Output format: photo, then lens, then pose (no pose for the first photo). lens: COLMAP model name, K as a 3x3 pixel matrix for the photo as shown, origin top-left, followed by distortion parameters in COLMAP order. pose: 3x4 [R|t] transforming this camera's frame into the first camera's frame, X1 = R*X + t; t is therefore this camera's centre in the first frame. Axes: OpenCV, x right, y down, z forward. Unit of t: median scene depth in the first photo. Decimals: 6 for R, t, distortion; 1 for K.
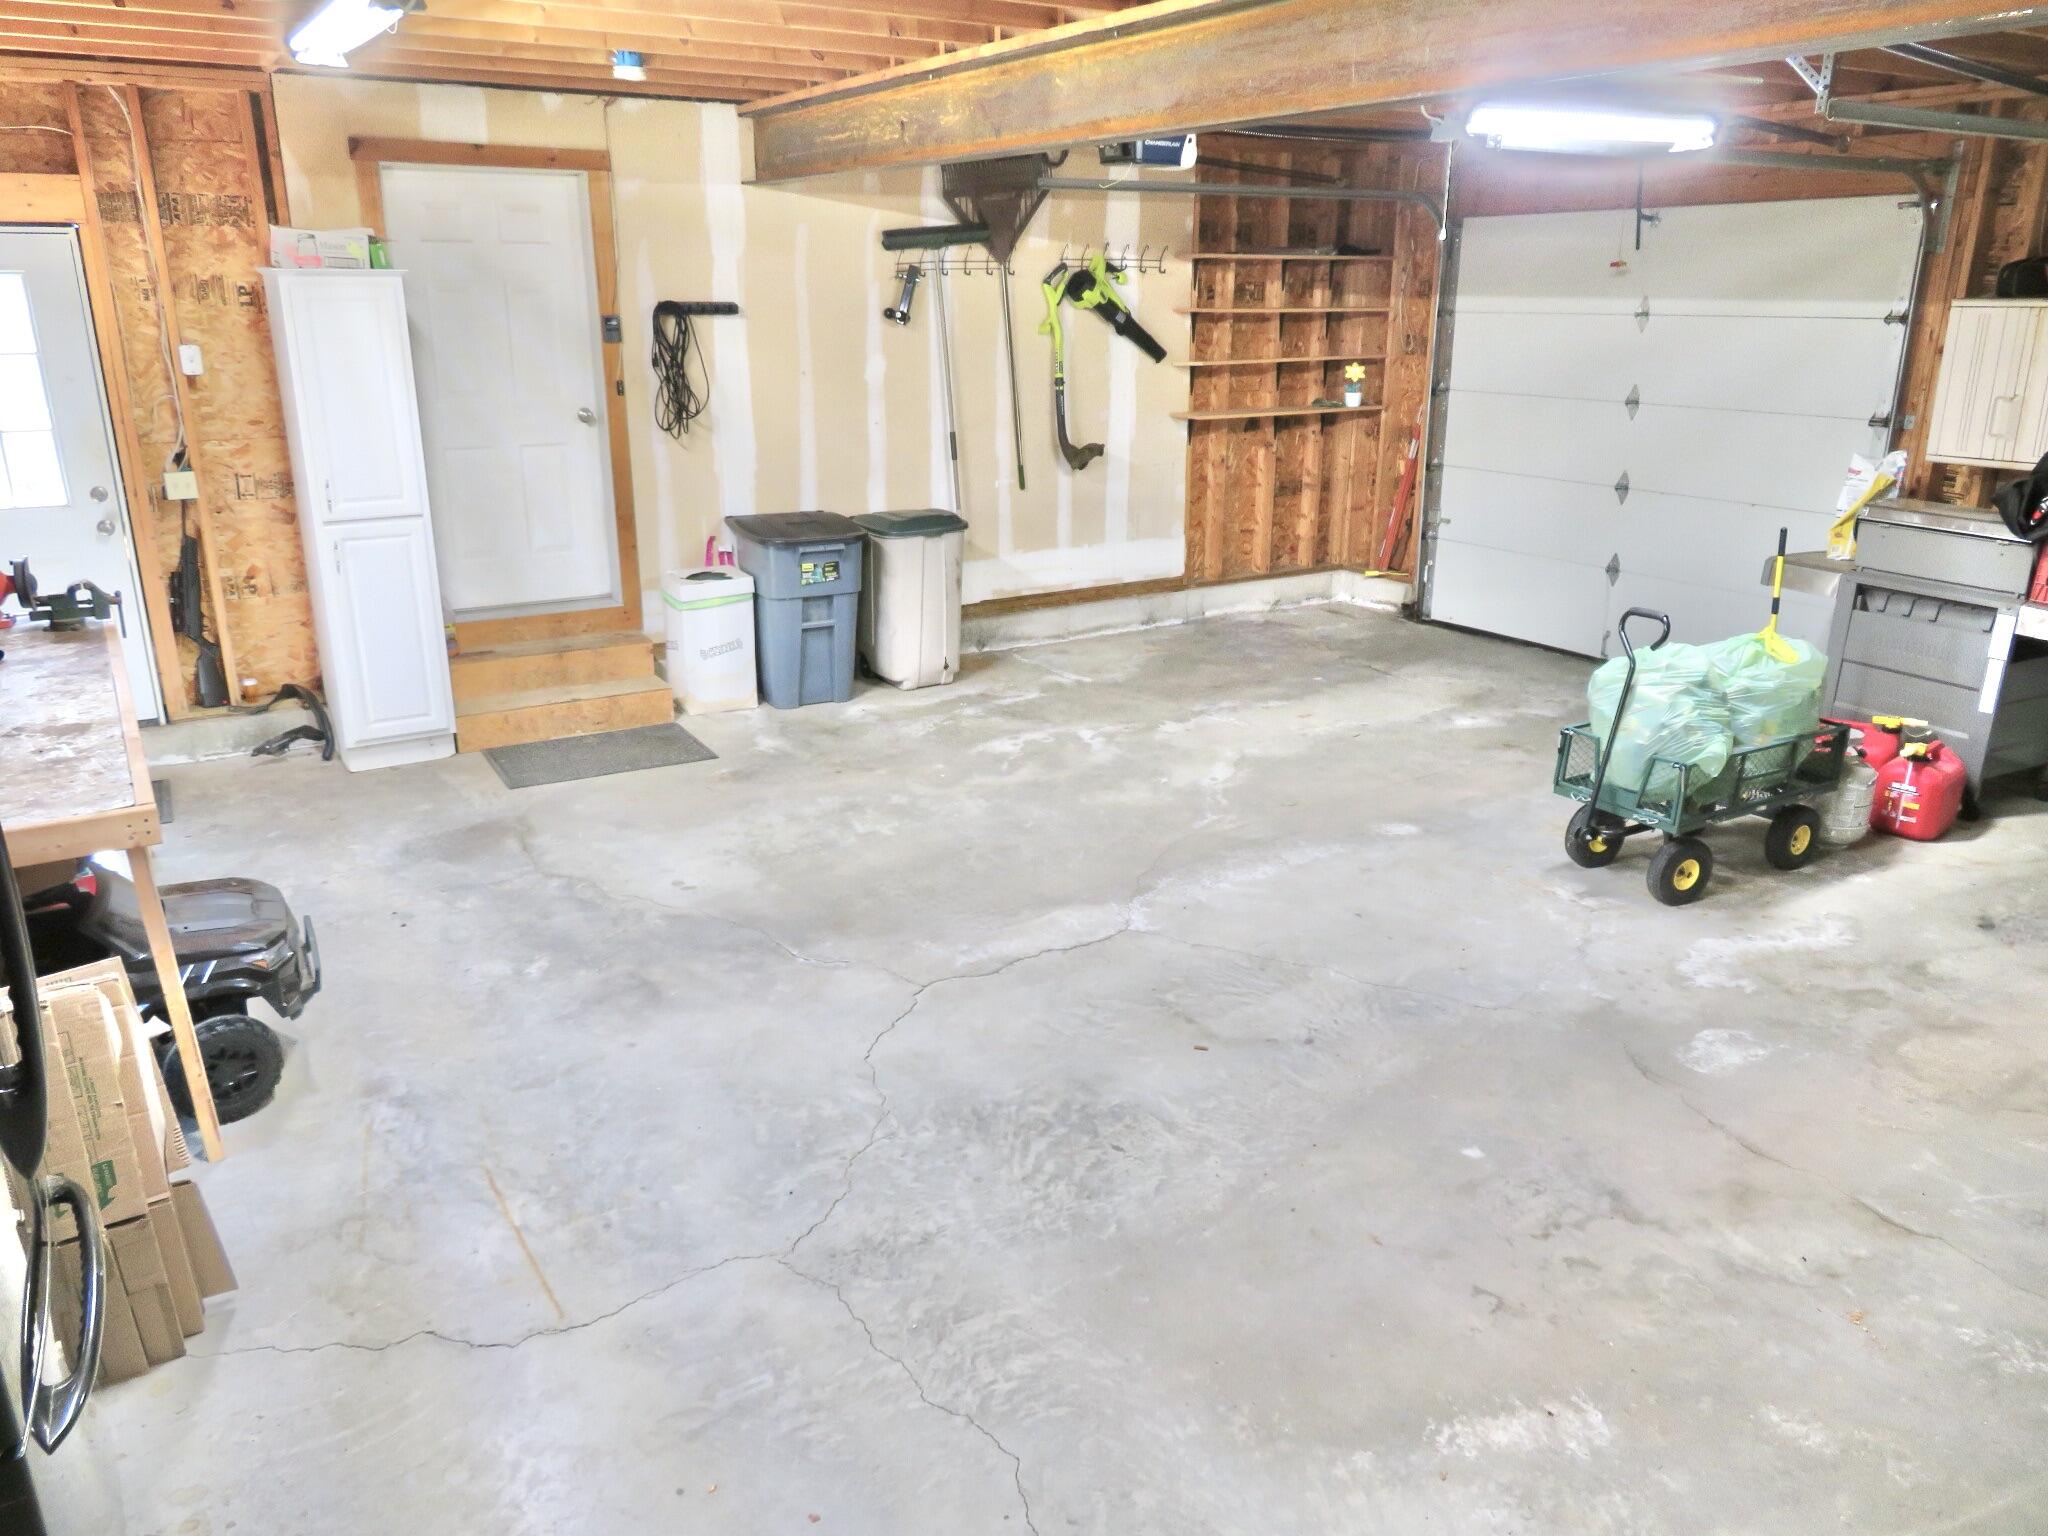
lens RADIAL K [[1461.1, 0, 1020.5], [0, 1461.1, 748.1], [0, 0, 1]] dist [0.000198, -0.009090]
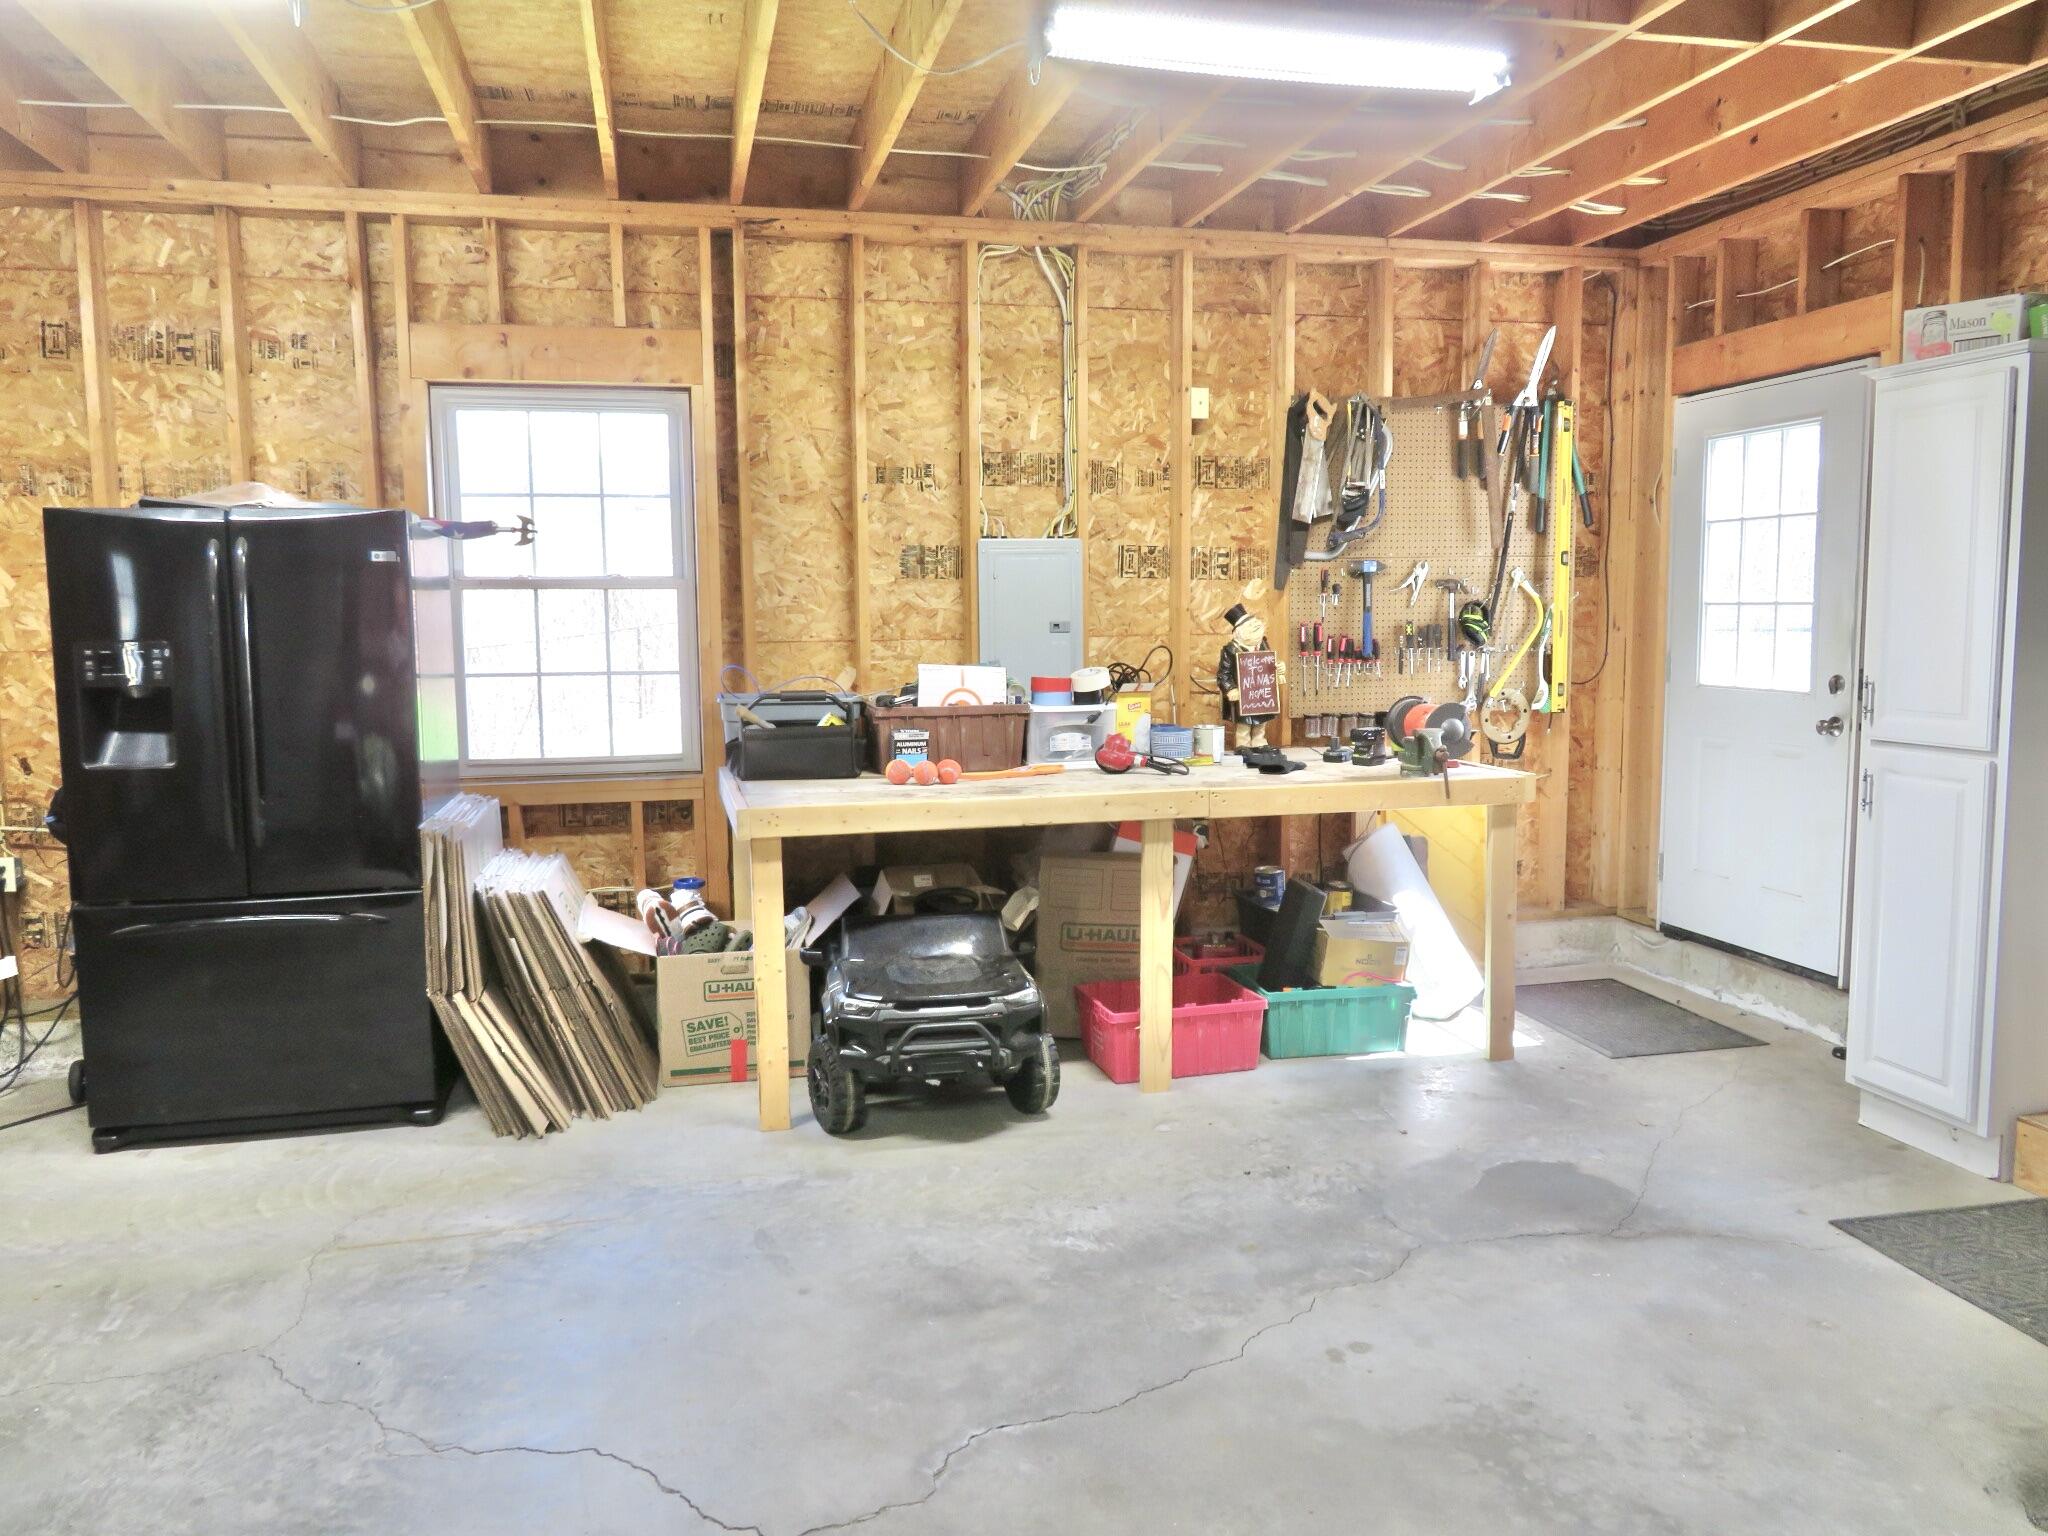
lens RADIAL K [[1461.1, 0, 1020.8], [0, 1461.1, 769.7], [0, 0, 1]] dist [0.000198, -0.009090]
pose [[-0.323448, 0.104303, -0.940480, 0.321499], [-0.276548, 0.940092, 0.199370, -0.197534], [0.904932, 0.324574, -0.275226, 0.989050]]
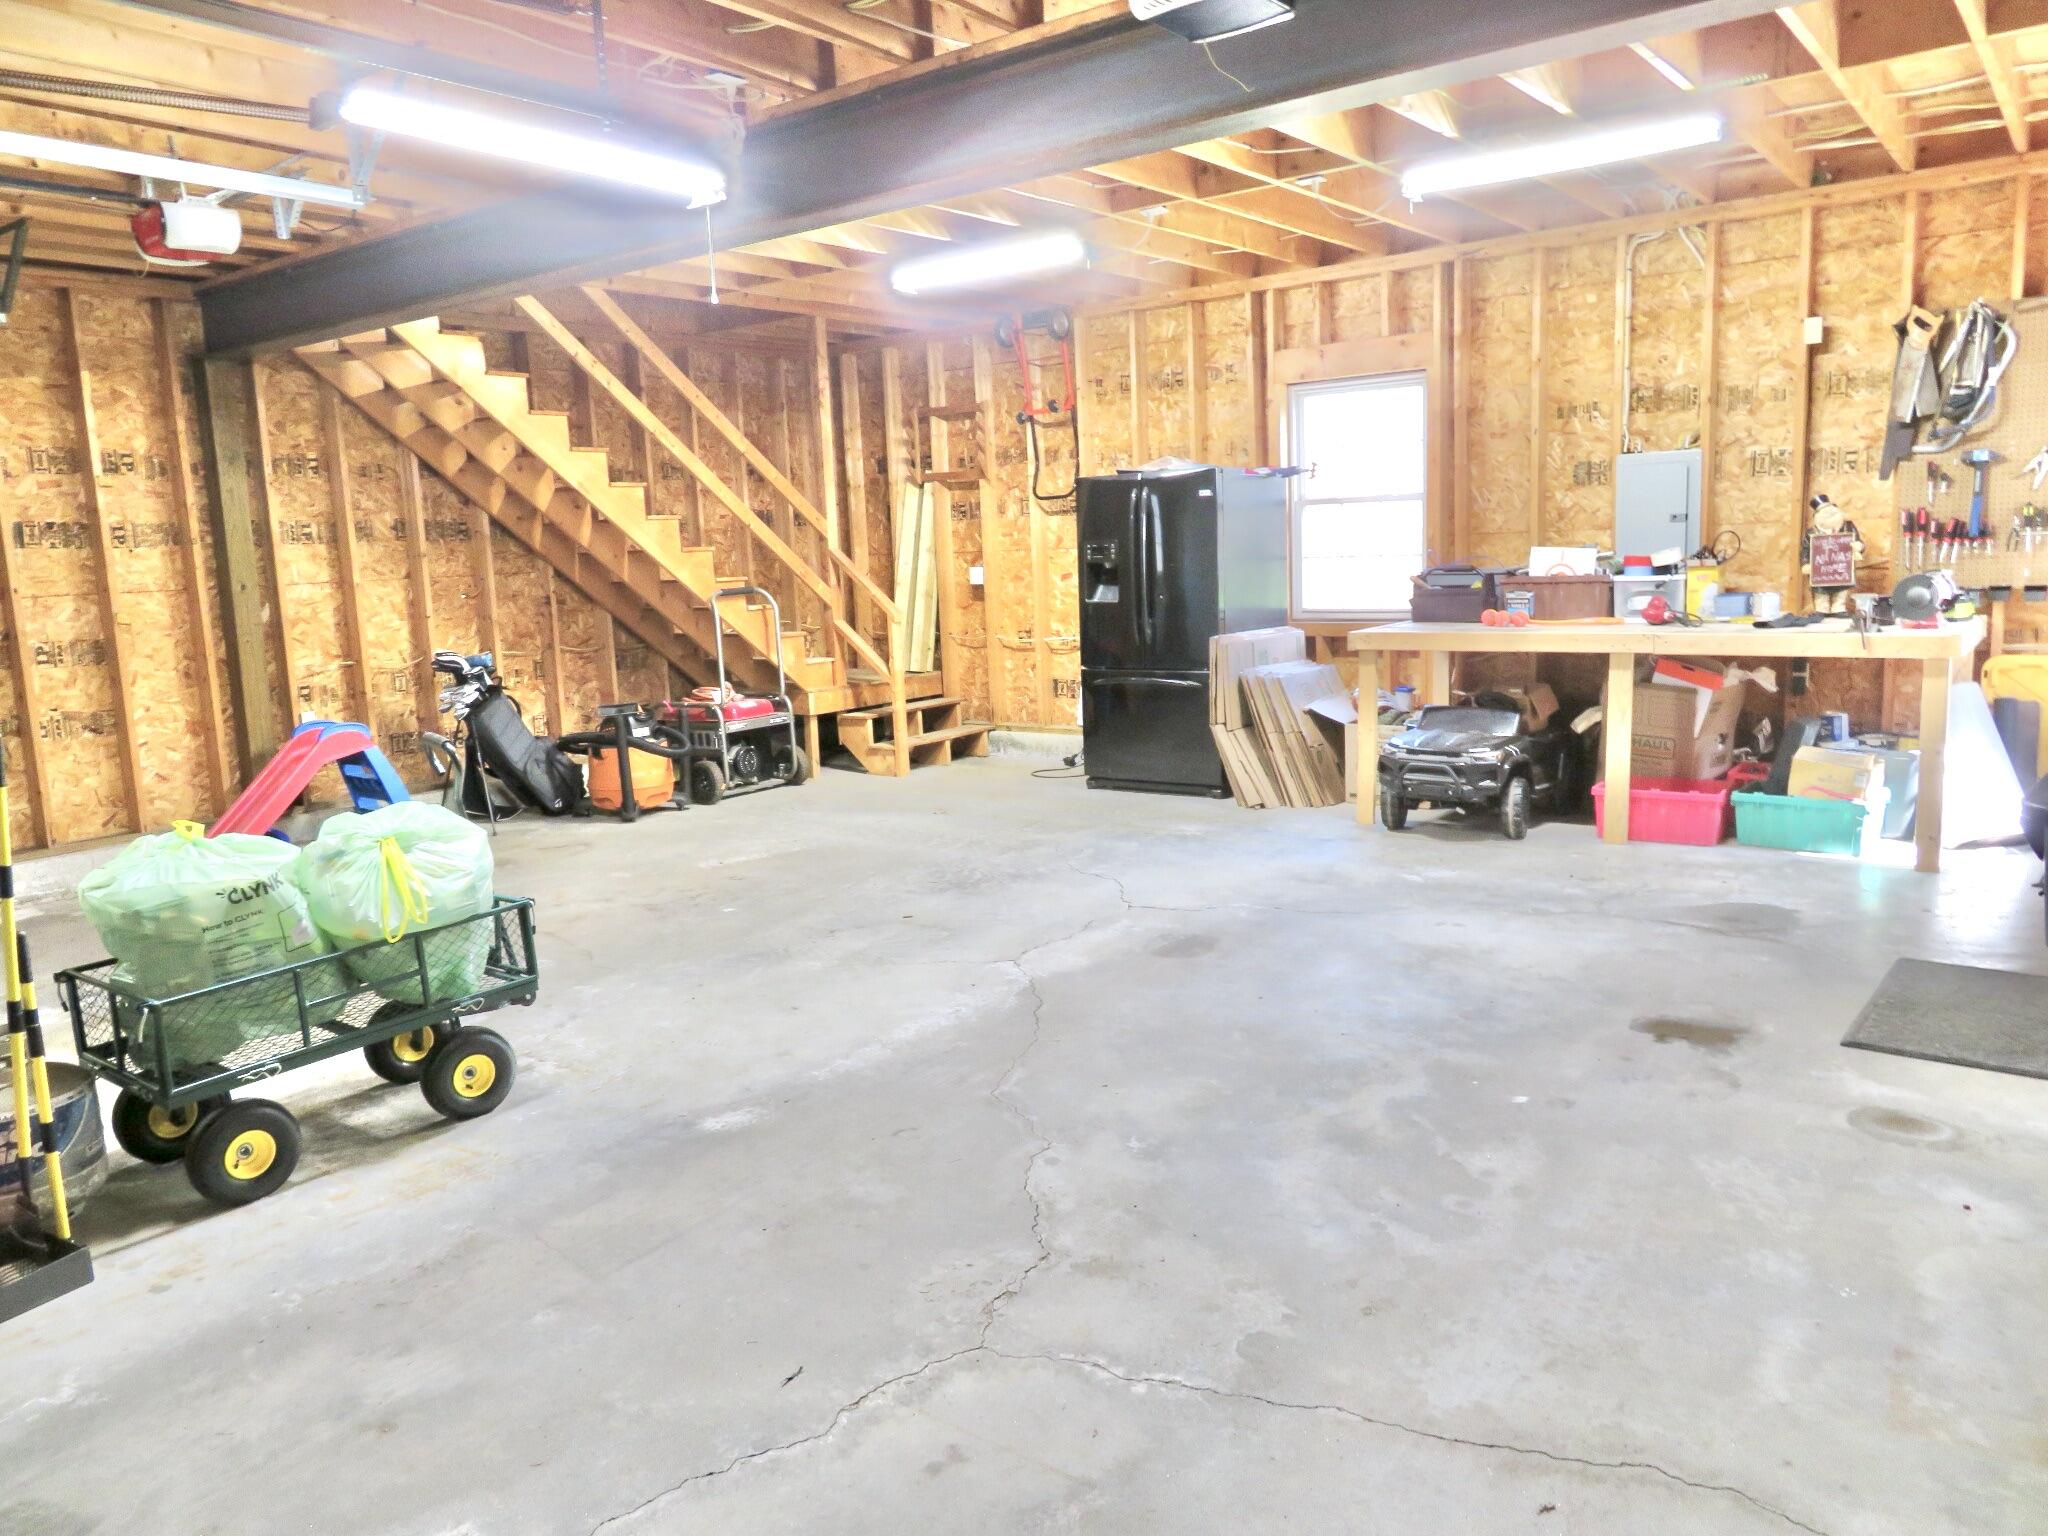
lens RADIAL K [[1461.1, 0, 1021.0], [0, 1461.1, 769.3], [0, 0, 1]] dist [0.000198, -0.009090]
pose [[-0.935884, 0.090567, -0.340468, 0.393716], [-0.067769, 0.902068, 0.426239, -0.426516], [0.345728, 0.421984, -0.838094, 1.741686]]
